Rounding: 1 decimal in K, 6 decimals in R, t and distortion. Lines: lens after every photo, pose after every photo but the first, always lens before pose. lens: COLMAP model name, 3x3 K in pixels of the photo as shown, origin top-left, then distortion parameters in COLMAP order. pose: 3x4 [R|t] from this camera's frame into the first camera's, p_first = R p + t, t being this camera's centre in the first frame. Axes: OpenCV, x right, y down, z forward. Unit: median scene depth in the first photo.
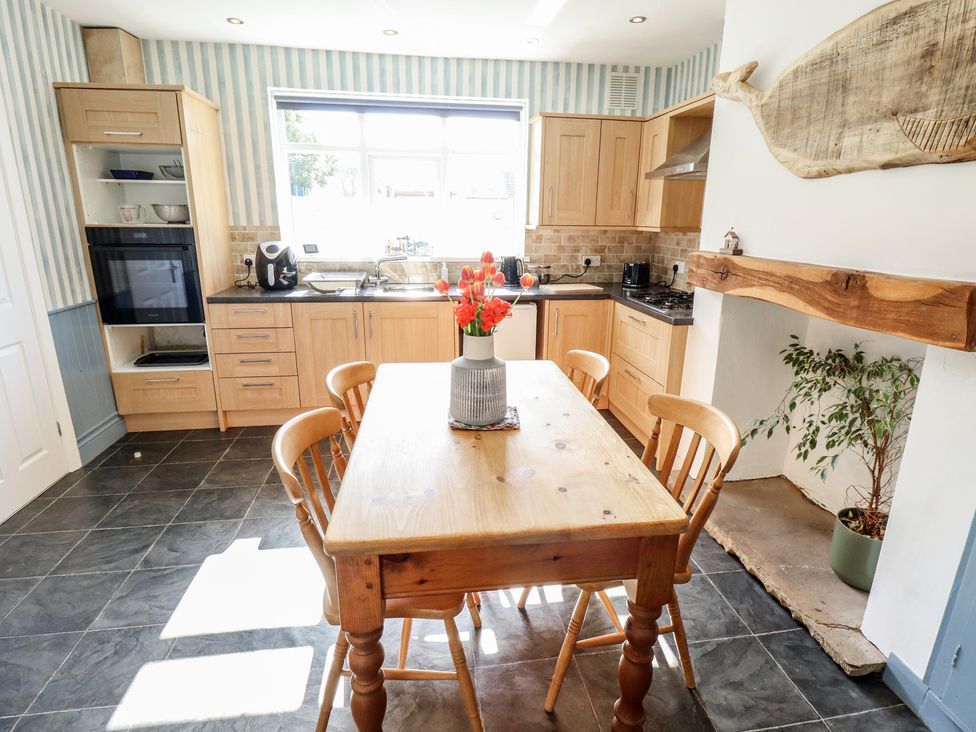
lens RADIAL K [[529.9, 0, 482.6], [0, 529.9, 360.8], [0, 0, 1]] dist [-0.005181, -0.003702]
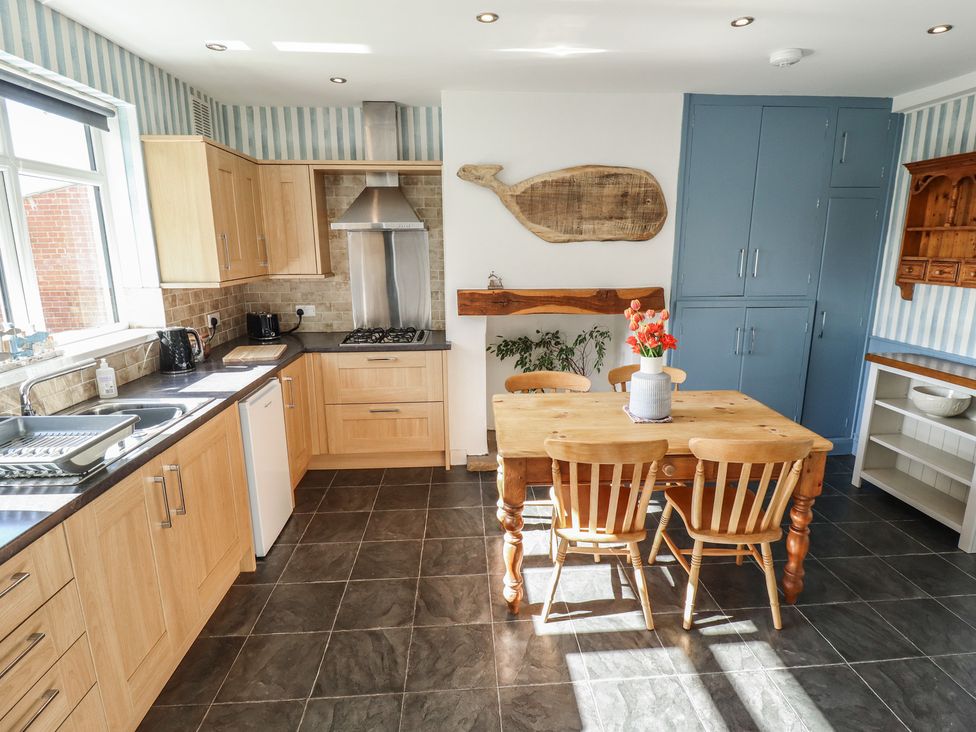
lens RADIAL K [[529.9, 0, 482.6], [0, 529.9, 359.9], [0, 0, 1]] dist [-0.005181, -0.003702]
pose [[0.072055, -0.220327, 0.972761, -1.259871], [0.266714, 0.944035, 0.194065, -0.390114], [-0.961078, 0.245466, 0.126787, 1.121151]]
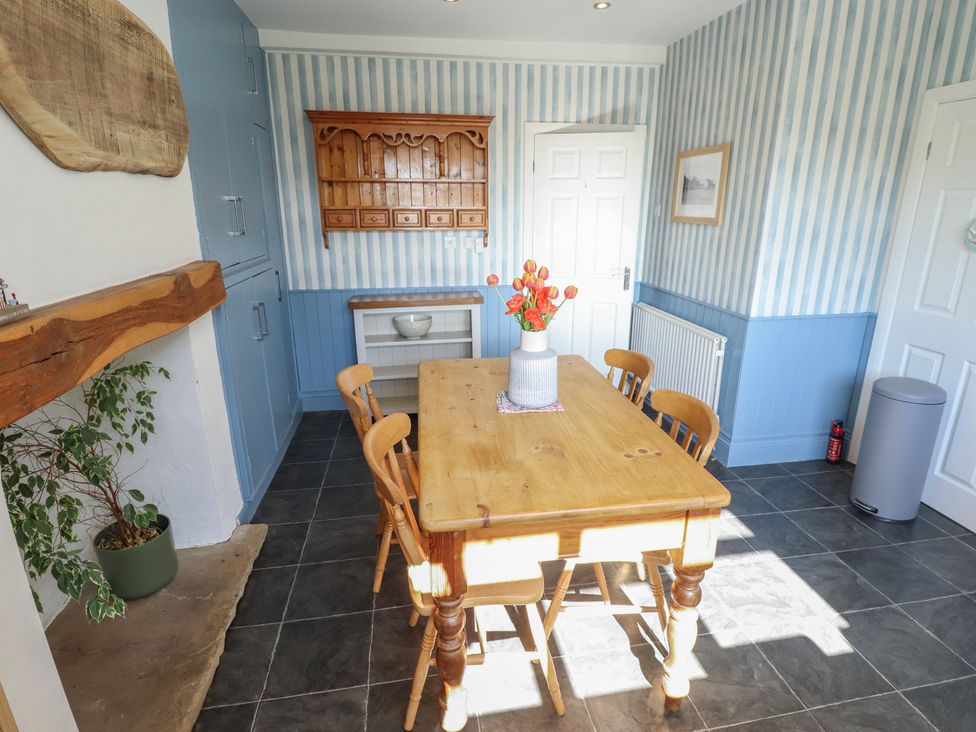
lens RADIAL K [[529.9, 0, 510.0], [0, 529.9, 362.3], [0, 0, 1]] dist [-0.005181, -0.003702]
pose [[-0.998294, 0.003002, -0.058308, 0.096293], [-0.028144, 0.850250, 0.525627, -0.515360], [0.051154, 0.526371, -0.848715, 1.764841]]
